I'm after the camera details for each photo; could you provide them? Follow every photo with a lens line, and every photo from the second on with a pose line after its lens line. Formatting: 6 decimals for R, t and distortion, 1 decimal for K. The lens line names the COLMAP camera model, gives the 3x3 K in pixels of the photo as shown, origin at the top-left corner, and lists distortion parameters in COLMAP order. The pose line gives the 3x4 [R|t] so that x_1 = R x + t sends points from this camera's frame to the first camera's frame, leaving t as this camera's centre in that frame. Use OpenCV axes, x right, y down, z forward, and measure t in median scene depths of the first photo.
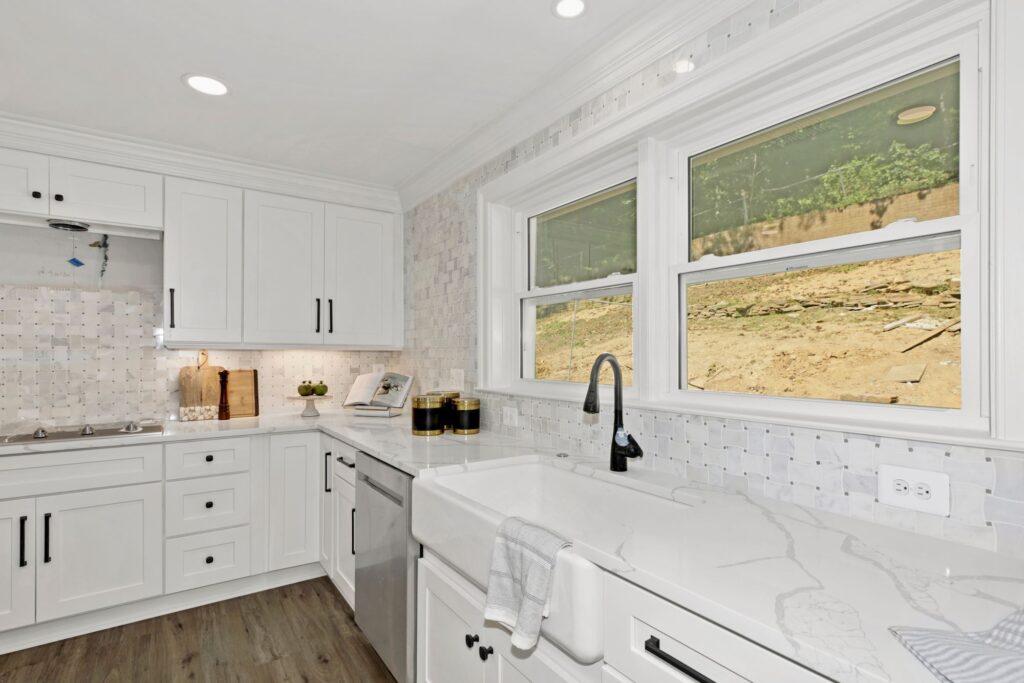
lens RADIAL K [[500.5, 0, 511.3], [0, 500.5, 355.5], [0, 0, 1]] dist [0.005697, 0.000183]
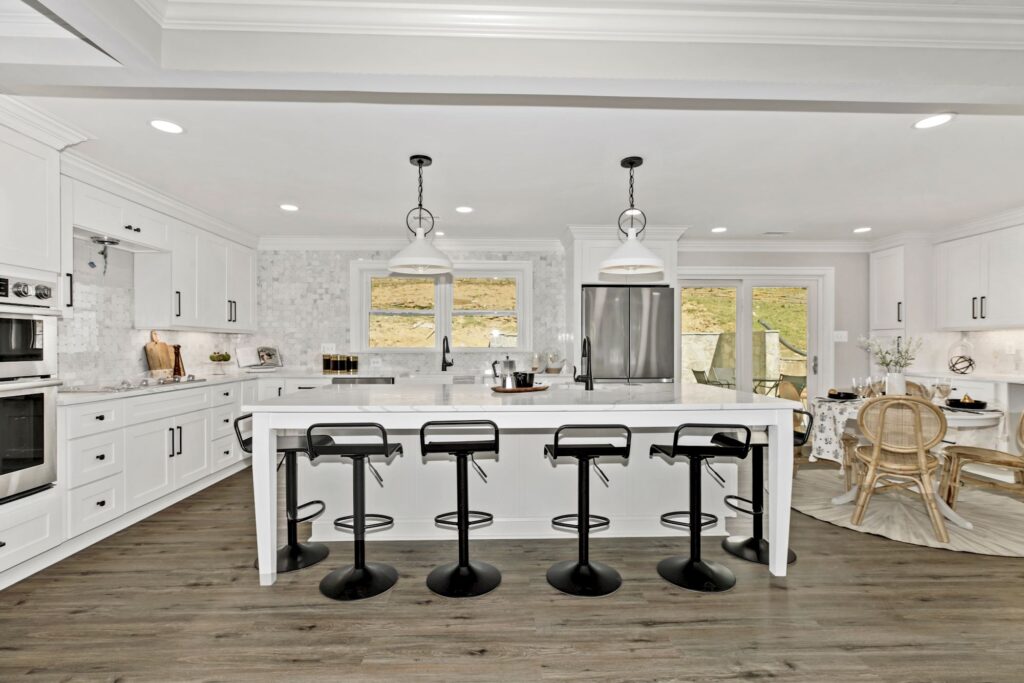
lens RADIAL K [[469.7, 0, 511.3], [0, 469.7, 346.7], [0, 0, 1]] dist [0.001809, 0.000665]
pose [[0.534344, -0.004478, 0.845255, -1.333026], [0.001190, 0.999989, 0.004545, 0.032856], [-0.845266, -0.001423, 0.534343, -0.641955]]
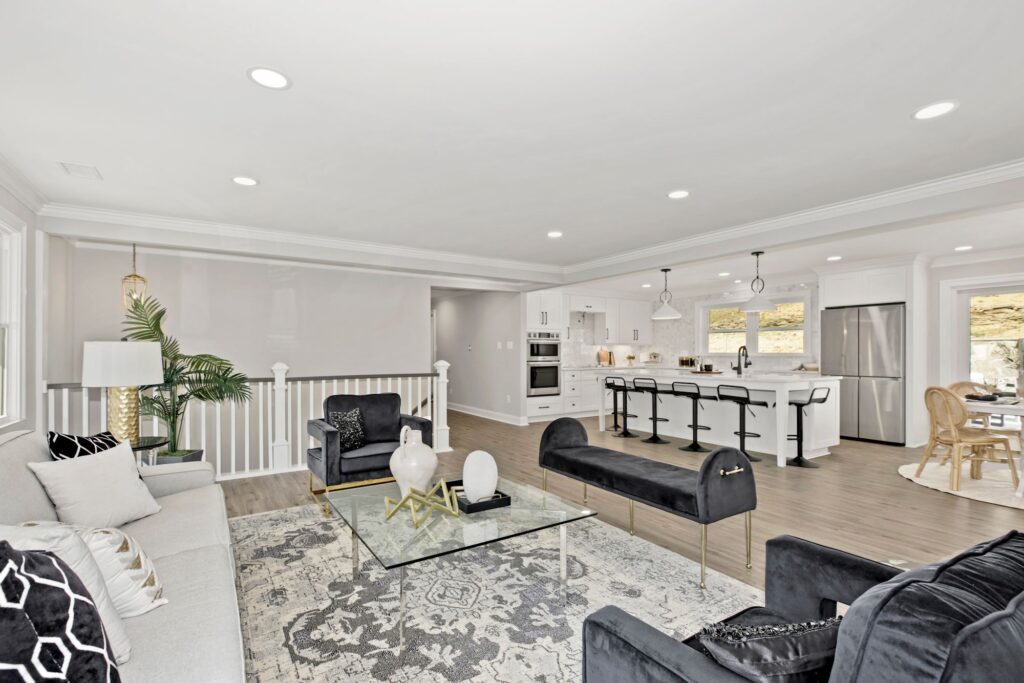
lens RADIAL K [[469.7, 0, 505.3], [0, 469.7, 350.5], [0, 0, 1]] dist [0.001809, 0.000665]
pose [[0.999661, -0.002446, -0.025909, -1.307159], [0.002361, 0.999992, -0.003304, 0.036038], [0.025917, 0.003242, 0.999659, -2.385825]]
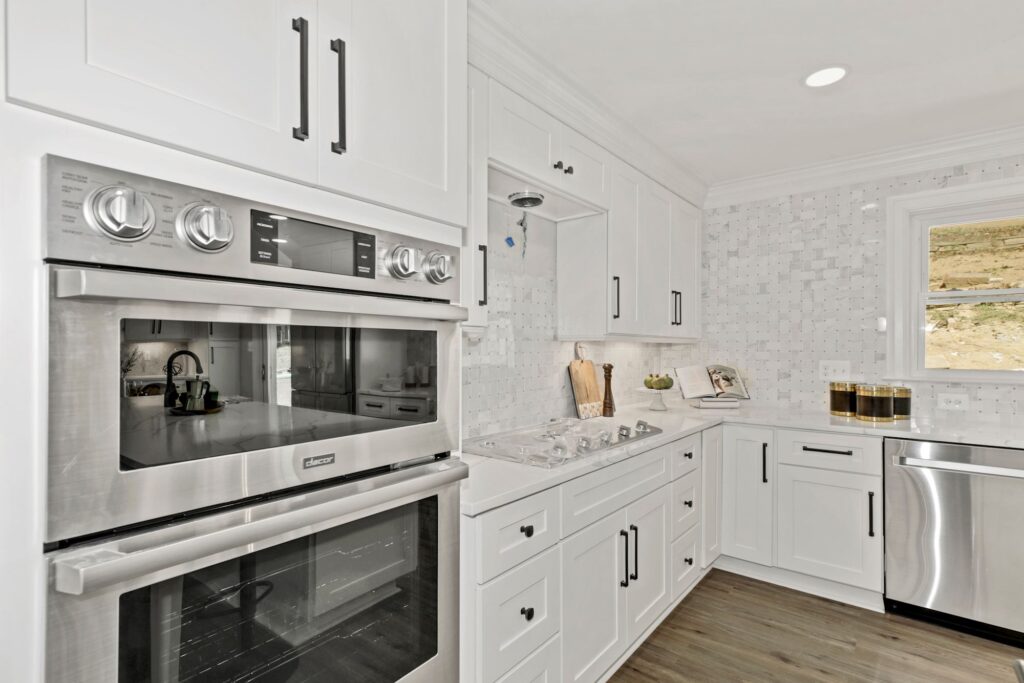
lens RADIAL K [[500.5, 0, 503.8], [0, 500.5, 346.8], [0, 0, 1]] dist [0.005697, 0.000183]
pose [[0.959145, 0.000253, 0.282916, -1.117593], [0.000810, 0.999993, -0.003640, 0.000642], [-0.282915, 0.003721, 0.959138, 0.166840]]
